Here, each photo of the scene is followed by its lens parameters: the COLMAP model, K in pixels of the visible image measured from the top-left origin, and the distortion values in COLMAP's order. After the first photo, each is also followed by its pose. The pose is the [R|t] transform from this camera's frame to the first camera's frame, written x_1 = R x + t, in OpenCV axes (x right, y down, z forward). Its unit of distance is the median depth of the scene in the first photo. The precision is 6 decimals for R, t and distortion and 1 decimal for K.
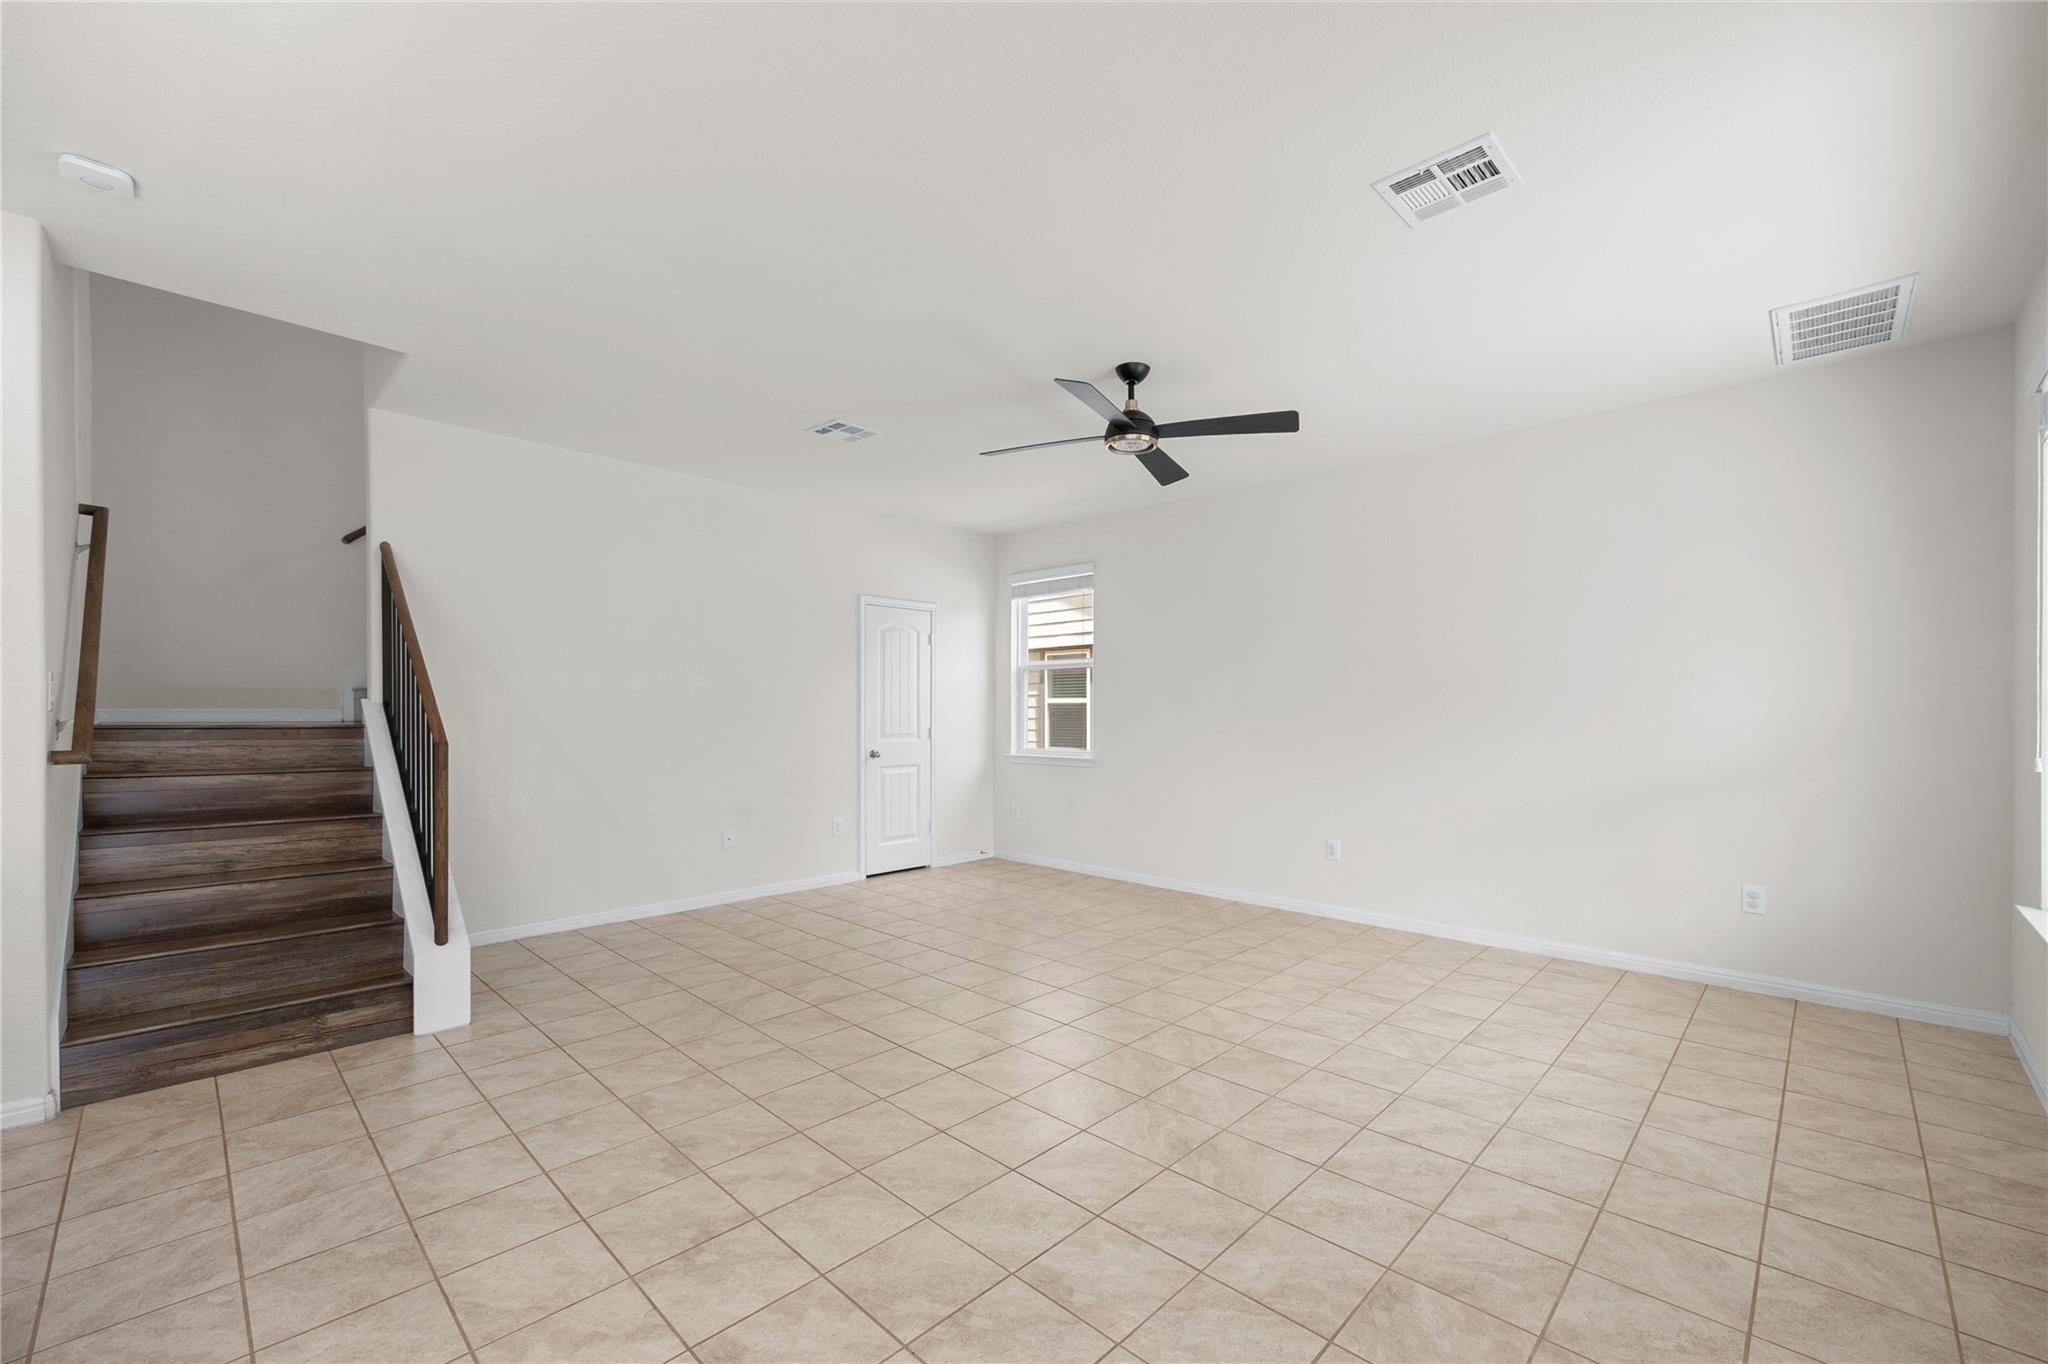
lens RADIAL K [[843.4, 0, 1062.4], [0, 843.4, 714.2], [0, 0, 1]] dist [0.009109, 0.000291]
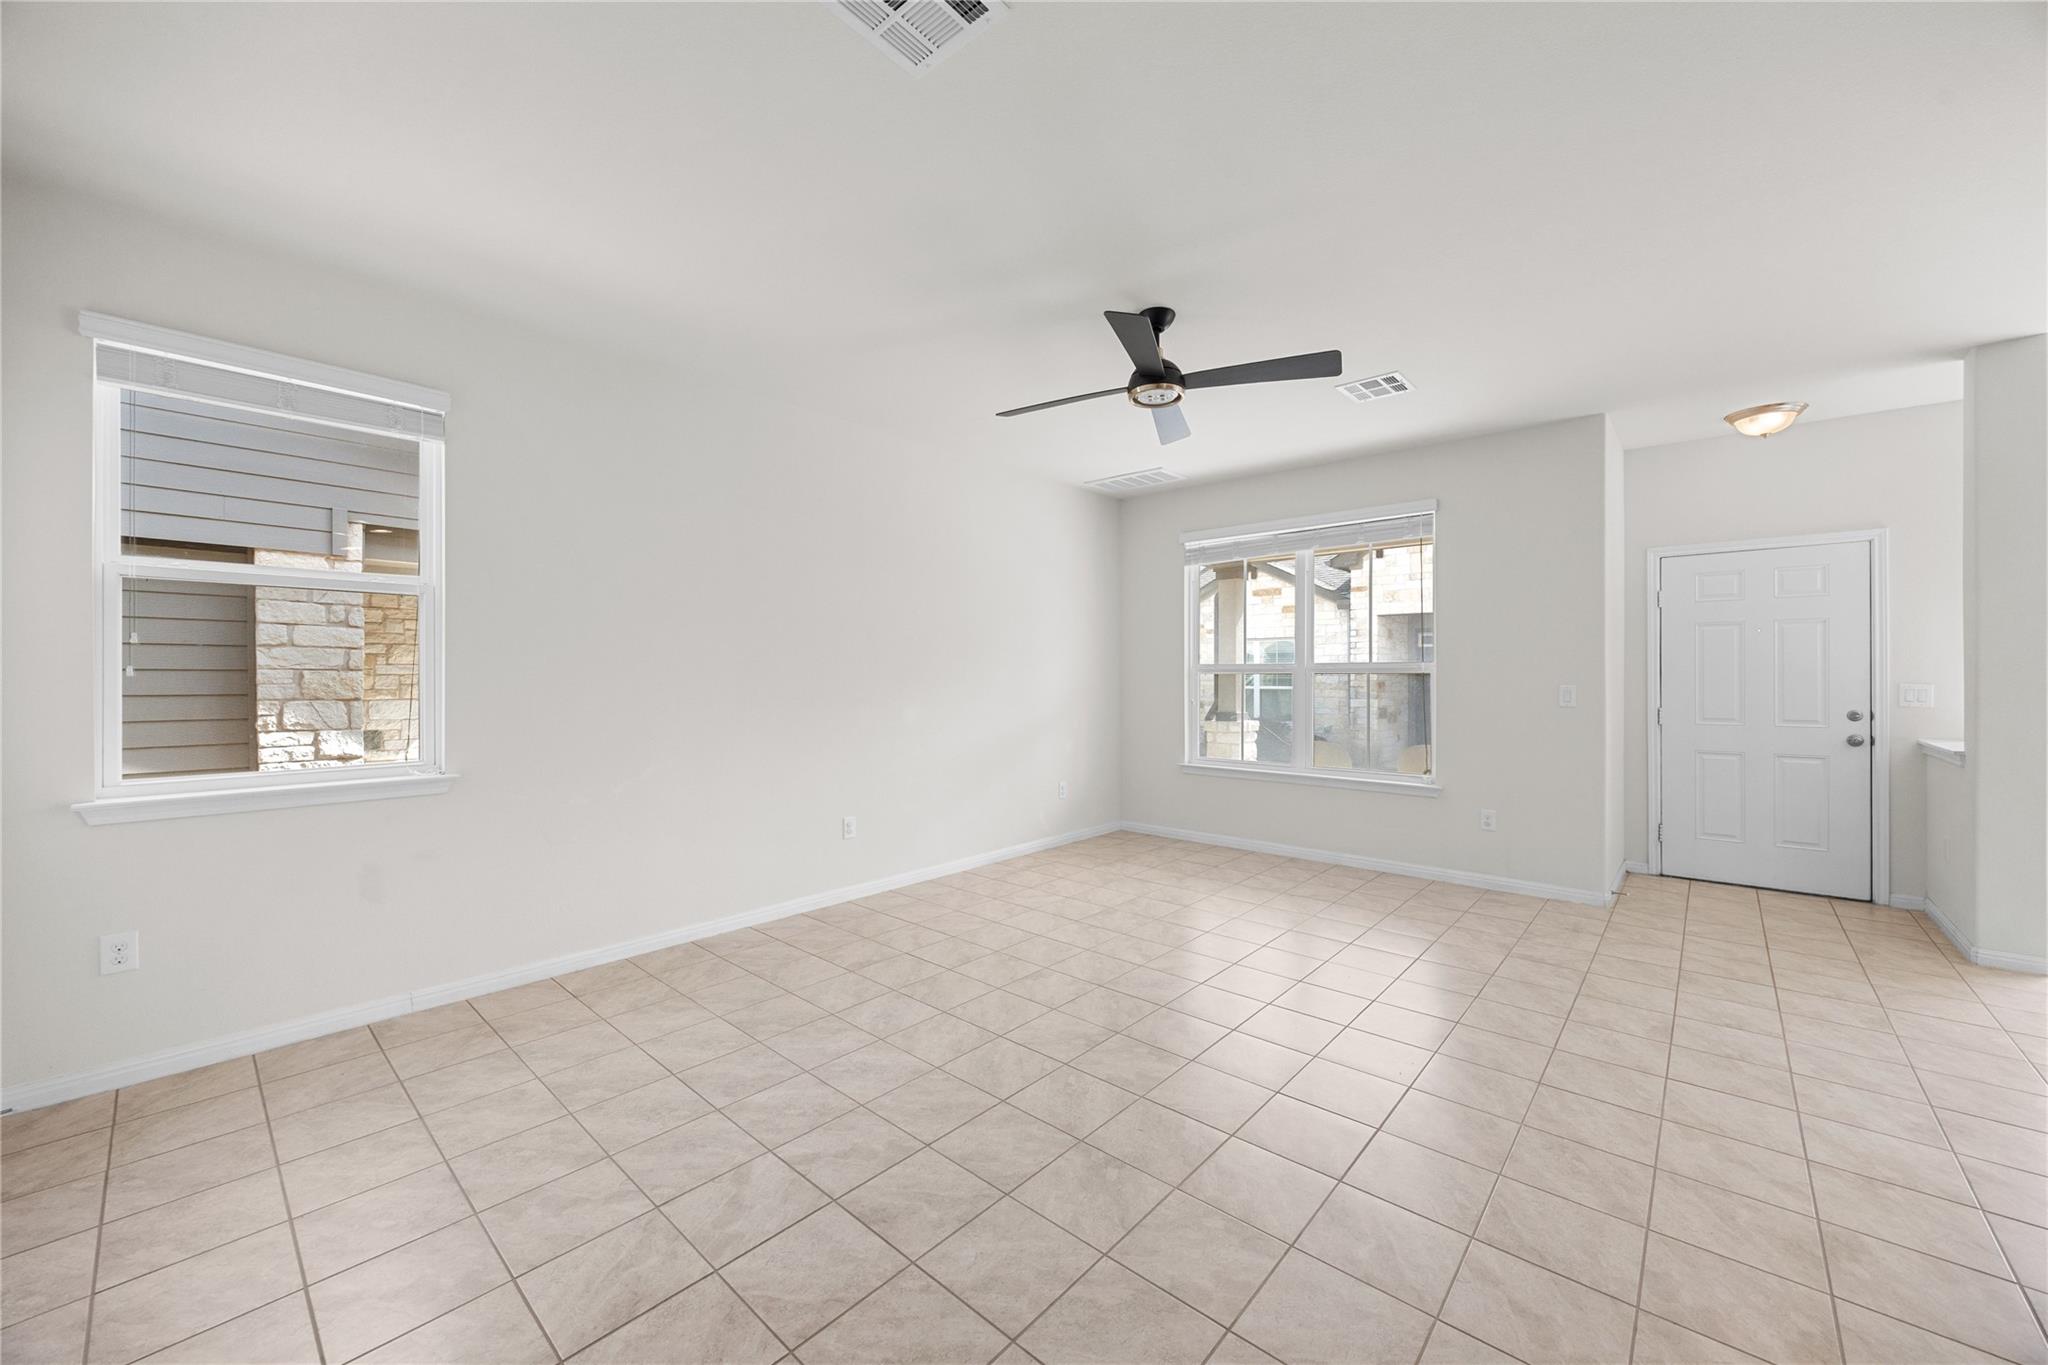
lens RADIAL K [[776.0, 0, 1036.1], [0, 776.0, 676.1], [0, 0, 1]] dist [0.000340, -0.000088]
pose [[-0.028430, 0.001164, 0.999595, -0.632895], [0.002230, 0.999997, -0.001101, -0.003295], [-0.999593, 0.002198, -0.028432, 0.966299]]
